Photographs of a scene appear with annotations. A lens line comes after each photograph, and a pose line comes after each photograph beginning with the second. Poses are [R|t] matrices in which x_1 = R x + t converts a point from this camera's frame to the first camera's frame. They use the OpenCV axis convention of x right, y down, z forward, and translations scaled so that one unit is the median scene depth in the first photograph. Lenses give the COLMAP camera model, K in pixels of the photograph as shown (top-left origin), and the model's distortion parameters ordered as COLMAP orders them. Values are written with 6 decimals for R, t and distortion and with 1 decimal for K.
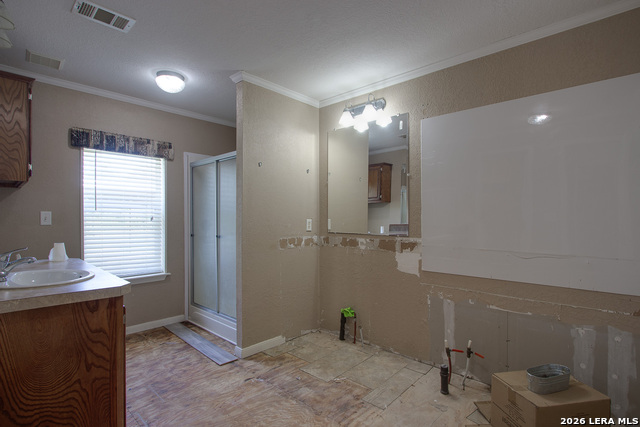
lens RADIAL K [[316.6, 0, 321.6], [0, 316.6, 214.2], [0, 0, 1]] dist [-0.005396, 0.000040]
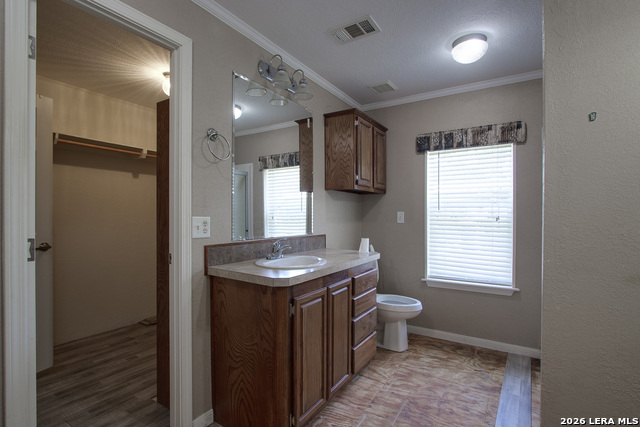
lens RADIAL K [[316.6, 0, 320.8], [0, 316.6, 217.2], [0, 0, 1]] dist [-0.005396, 0.000040]
pose [[0.172899, 0.005125, -0.984926, 0.237927], [0.005815, 0.999964, 0.006224, 0.002639], [0.984922, -0.006803, 0.172863, 0.460281]]
